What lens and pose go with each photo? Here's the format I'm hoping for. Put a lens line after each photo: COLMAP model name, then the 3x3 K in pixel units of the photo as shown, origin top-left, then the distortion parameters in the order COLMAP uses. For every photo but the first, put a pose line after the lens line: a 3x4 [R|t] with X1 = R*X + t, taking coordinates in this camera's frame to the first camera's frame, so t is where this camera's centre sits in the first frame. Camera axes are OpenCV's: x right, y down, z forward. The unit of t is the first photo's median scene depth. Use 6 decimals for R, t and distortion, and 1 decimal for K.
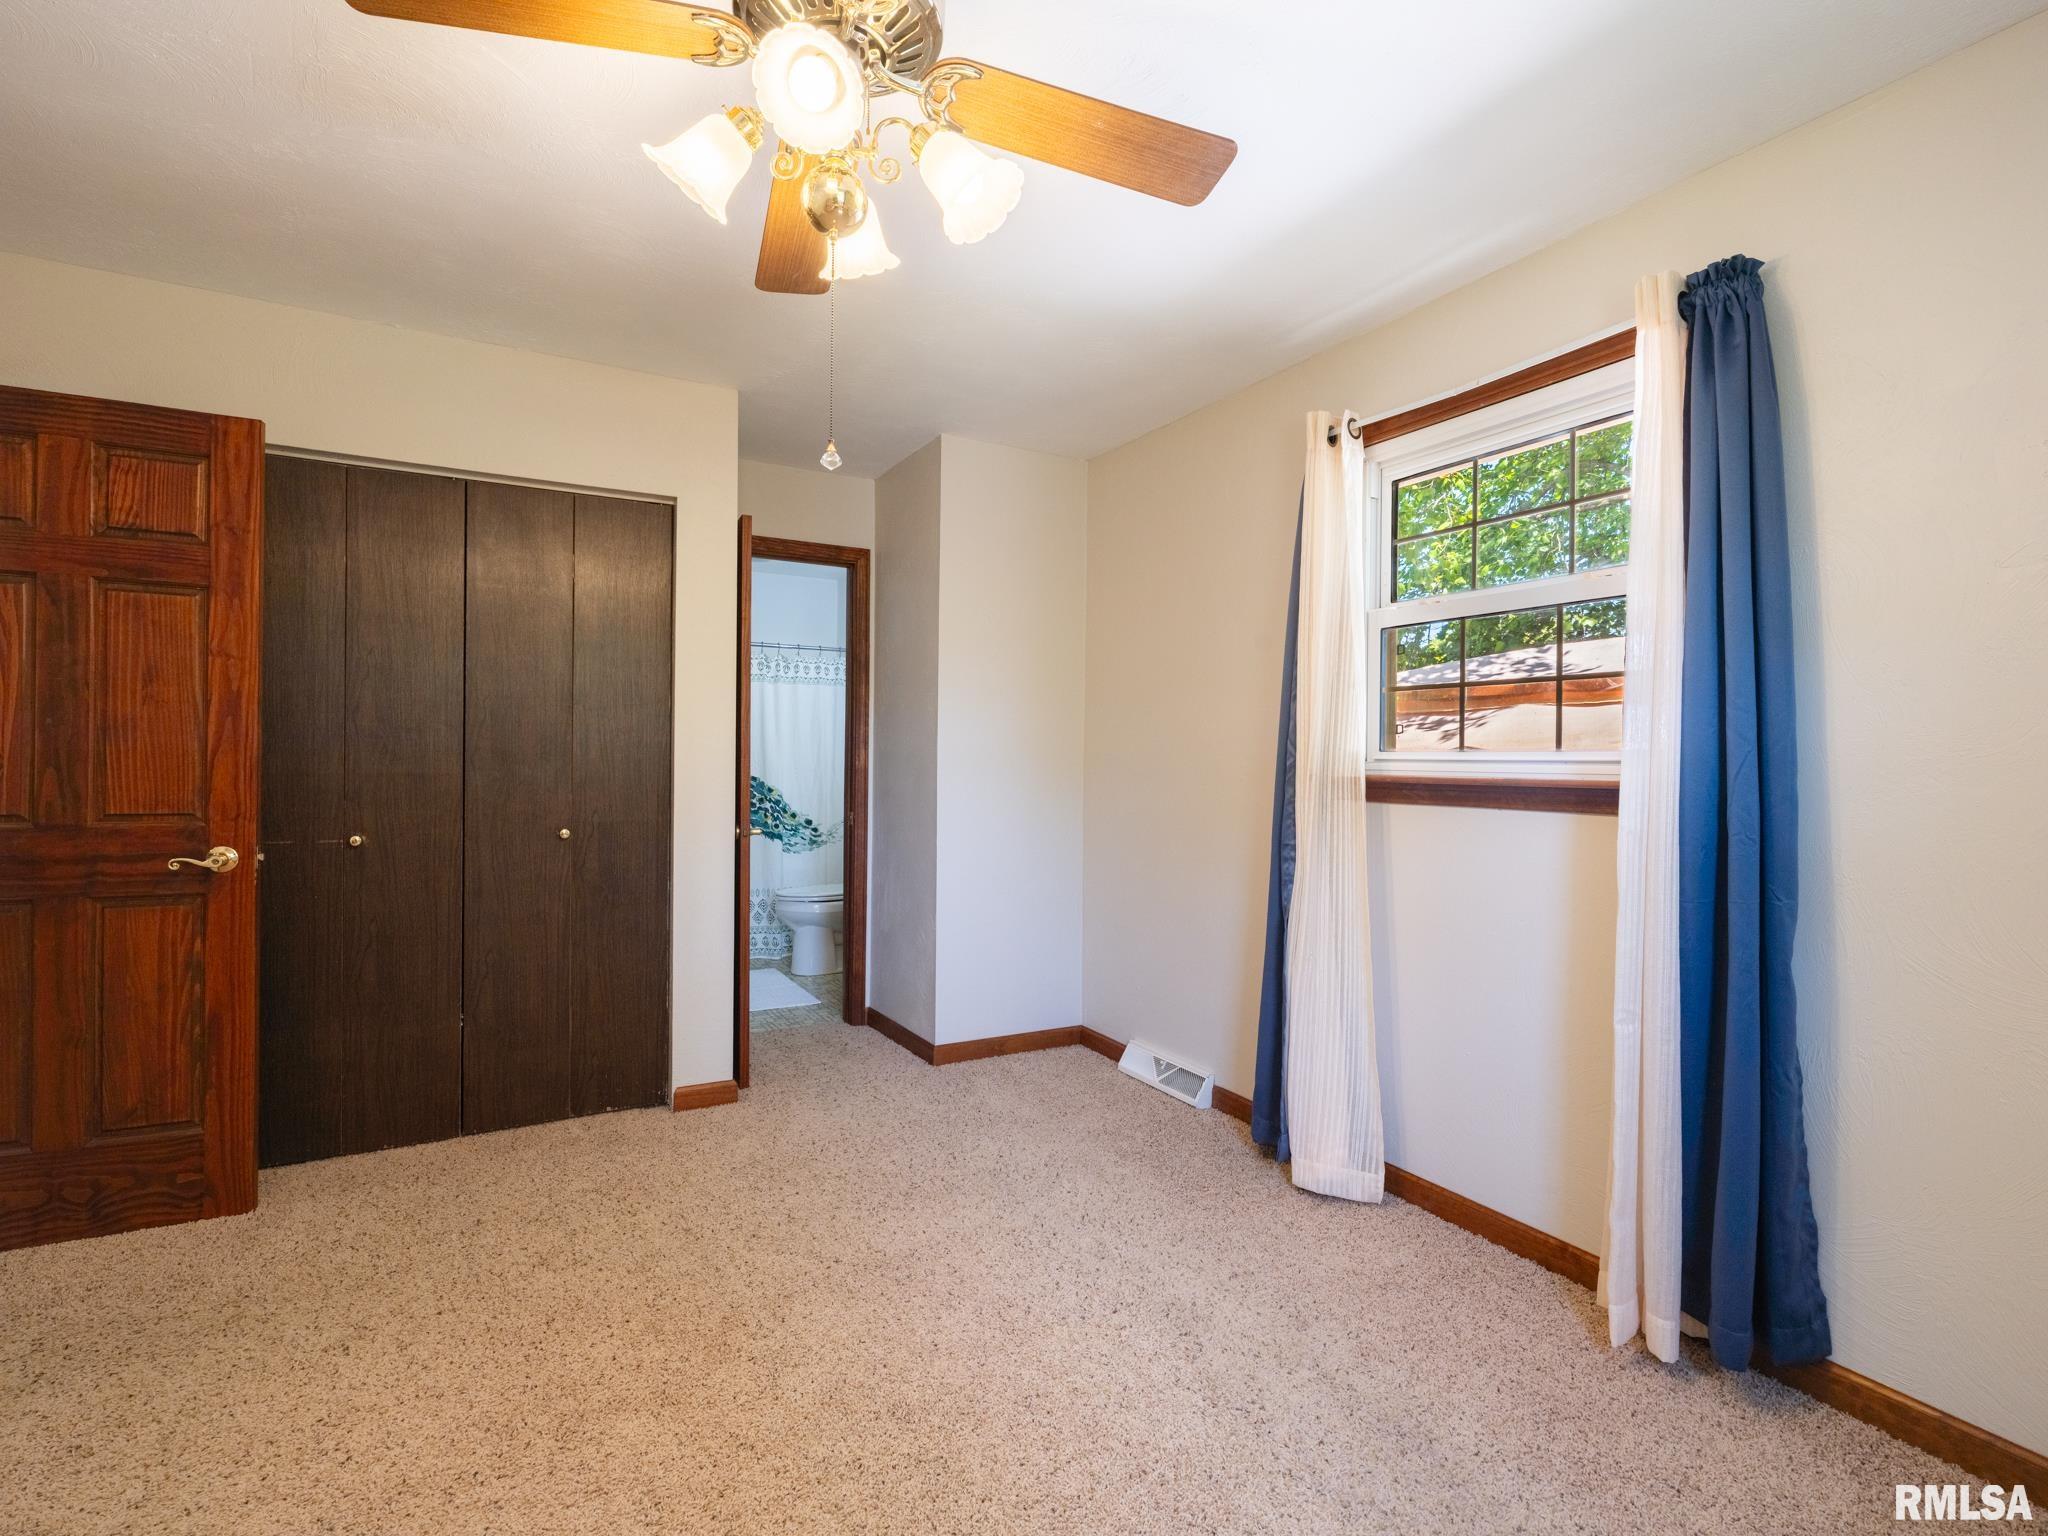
lens RADIAL K [[968.8, 0, 1019.0], [0, 968.8, 770.3], [0, 0, 1]] dist [-0.006264, 0.002168]
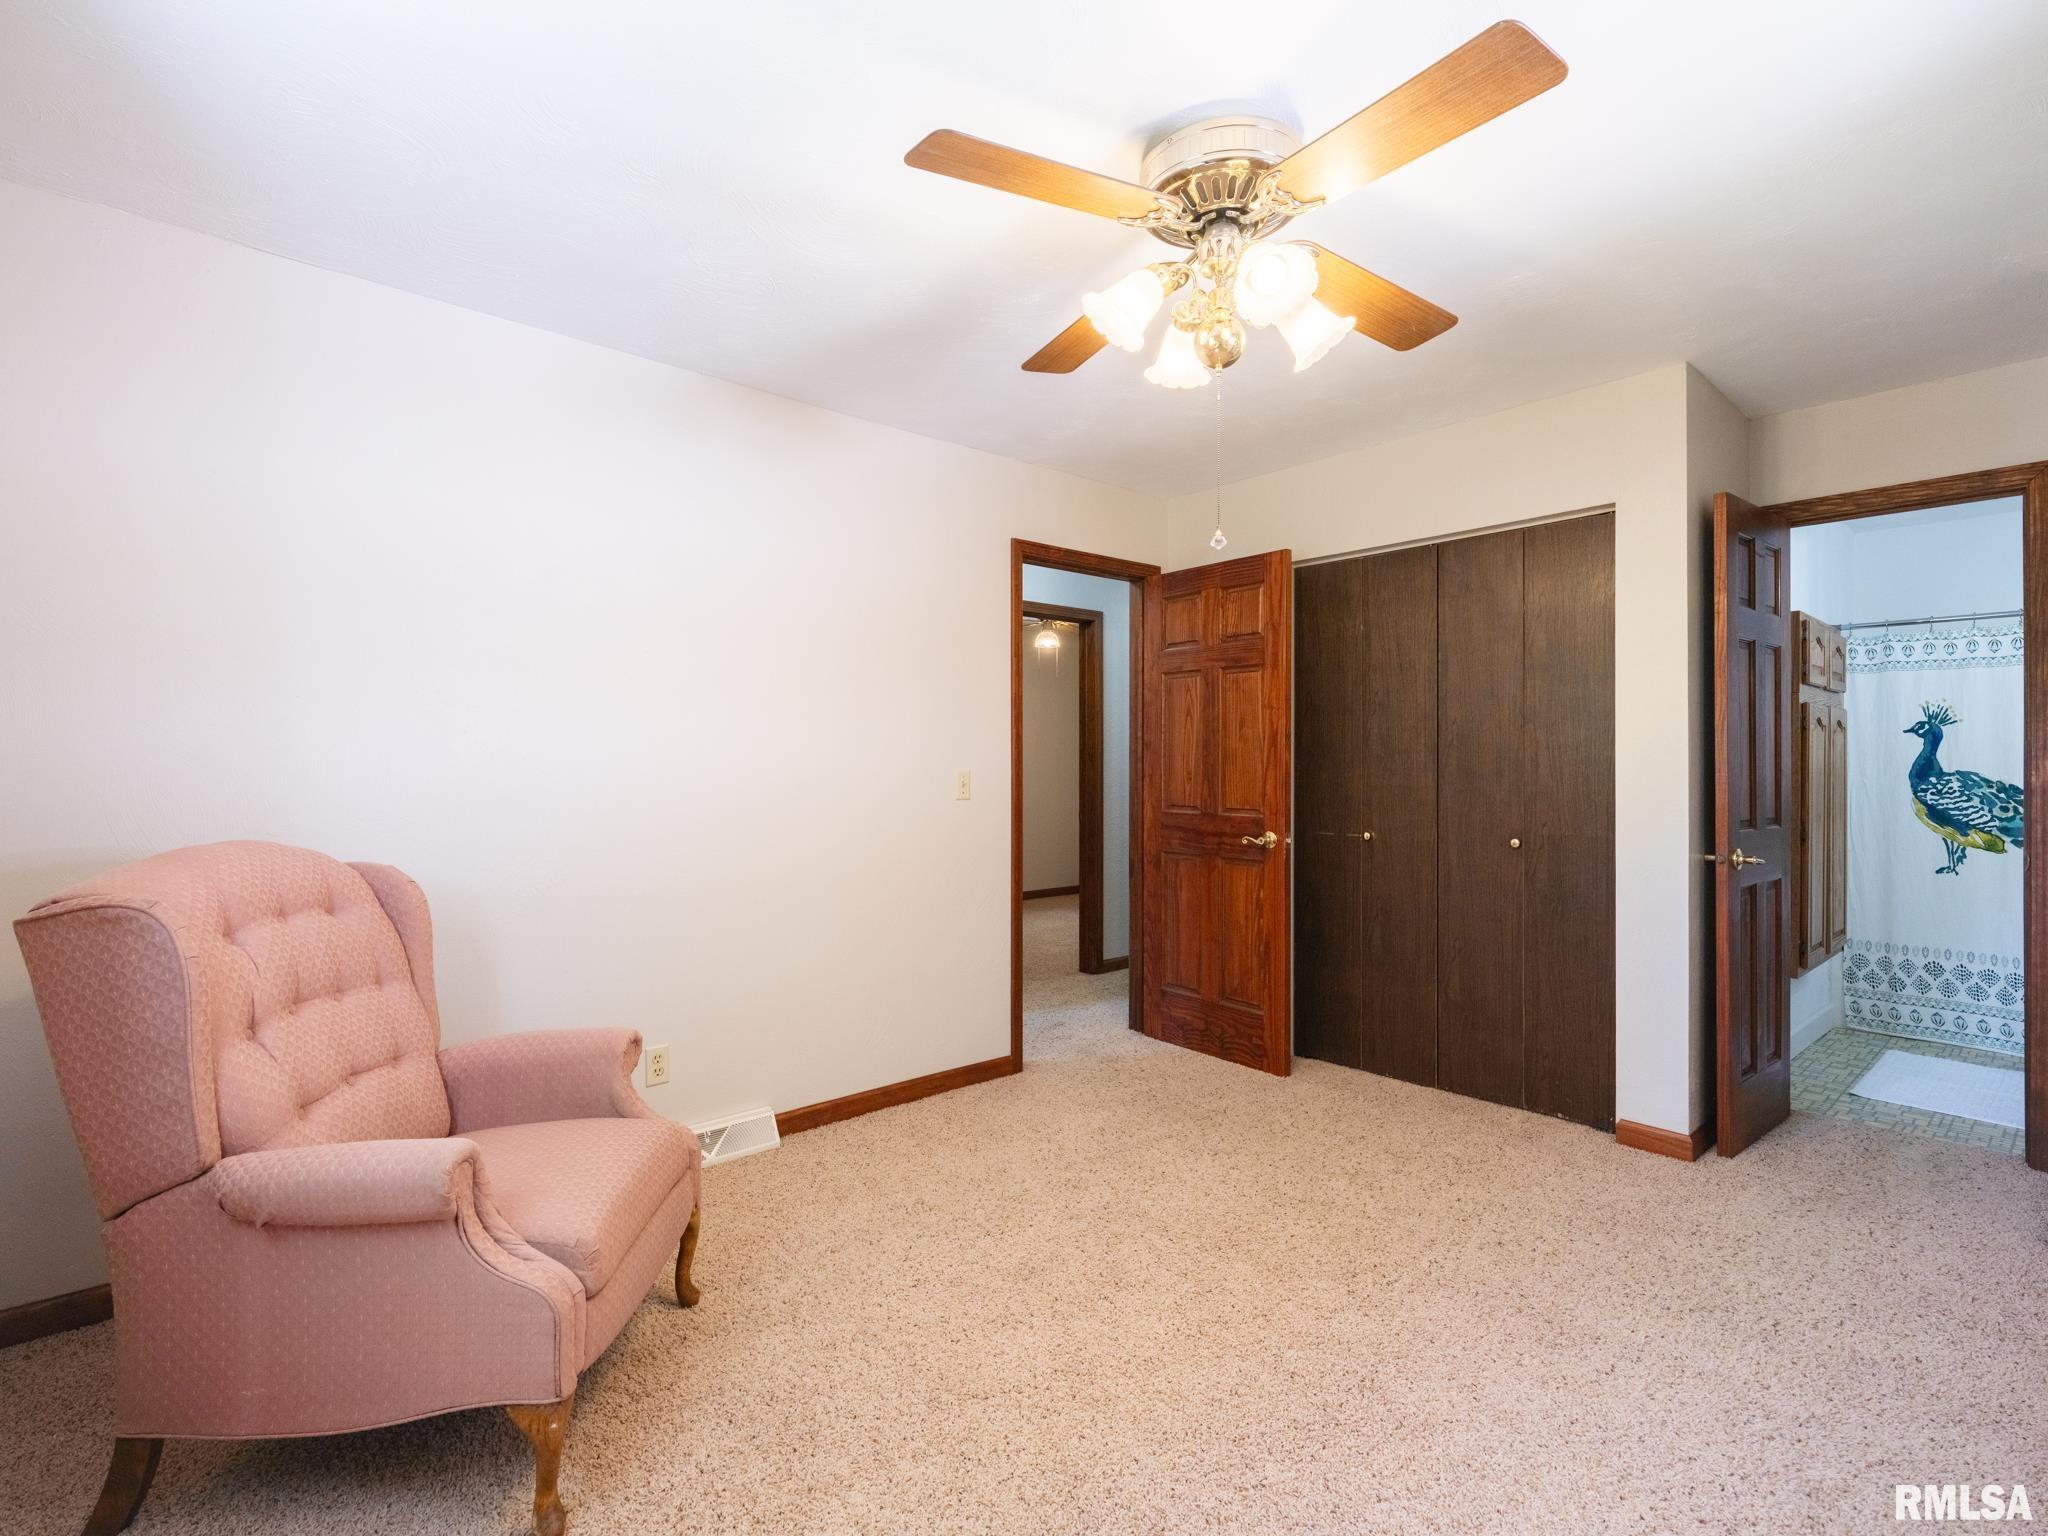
lens RADIAL K [[968.8, 0, 987.3], [0, 968.8, 771.0], [0, 0, 1]] dist [-0.006264, 0.002168]
pose [[0.184839, -0.006627, -0.982747, 0.596531], [-0.008376, 0.999930, -0.008319, -0.001192], [0.982733, 0.009769, 0.184770, 0.267280]]
